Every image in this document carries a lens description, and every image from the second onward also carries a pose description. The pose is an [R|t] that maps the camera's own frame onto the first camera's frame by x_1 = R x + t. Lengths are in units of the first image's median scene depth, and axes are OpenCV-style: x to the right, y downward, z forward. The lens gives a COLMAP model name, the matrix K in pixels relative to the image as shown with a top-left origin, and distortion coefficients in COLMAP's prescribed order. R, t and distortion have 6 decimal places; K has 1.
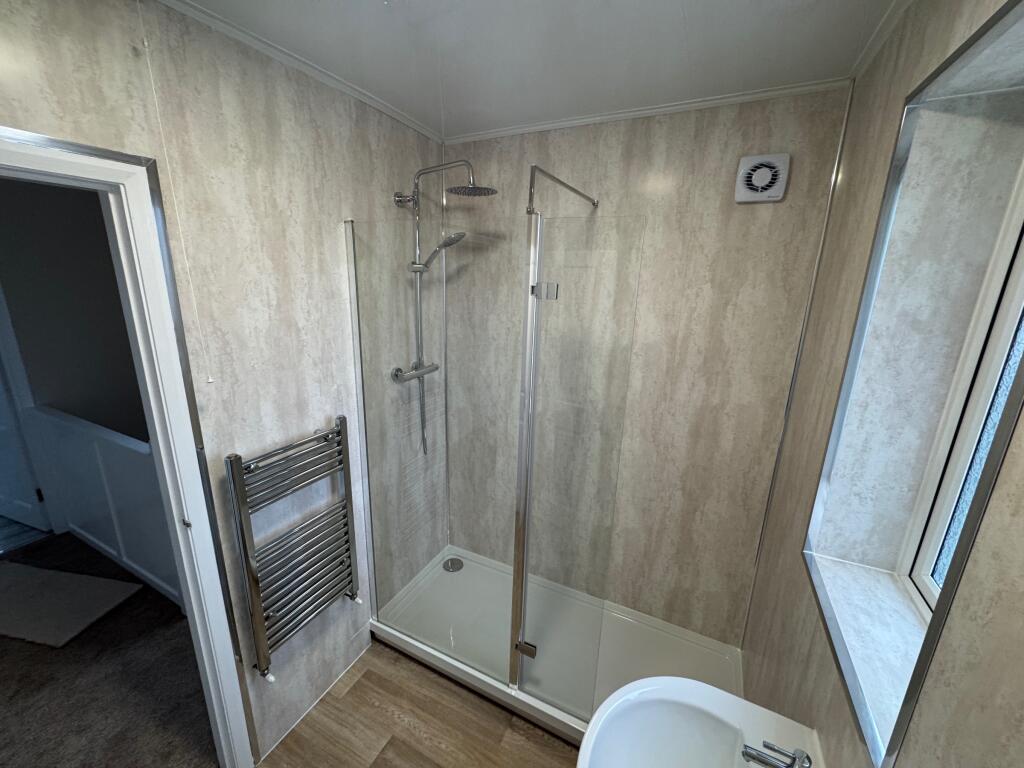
lens RADIAL K [[409.1, 0, 513.1], [0, 409.1, 381.9], [0, 0, 1]] dist [-0.003240, 0.000040]
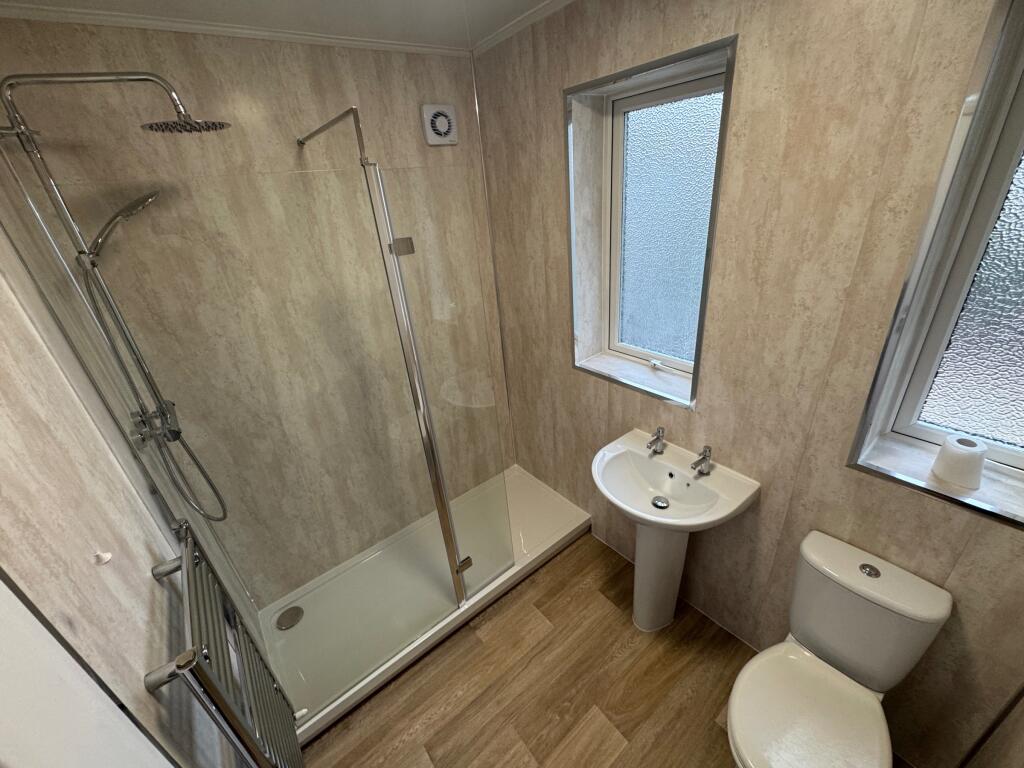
lens RADIAL K [[412.6, 0, 515.9], [0, 412.6, 380.8], [0, 0, 1]] dist [0.001658, 0.000183]
pose [[0.418377, -0.451955, 0.787843, -0.570707], [0.323853, 0.884625, 0.335496, -0.138754], [-0.848575, 0.114781, 0.516474, 0.217228]]
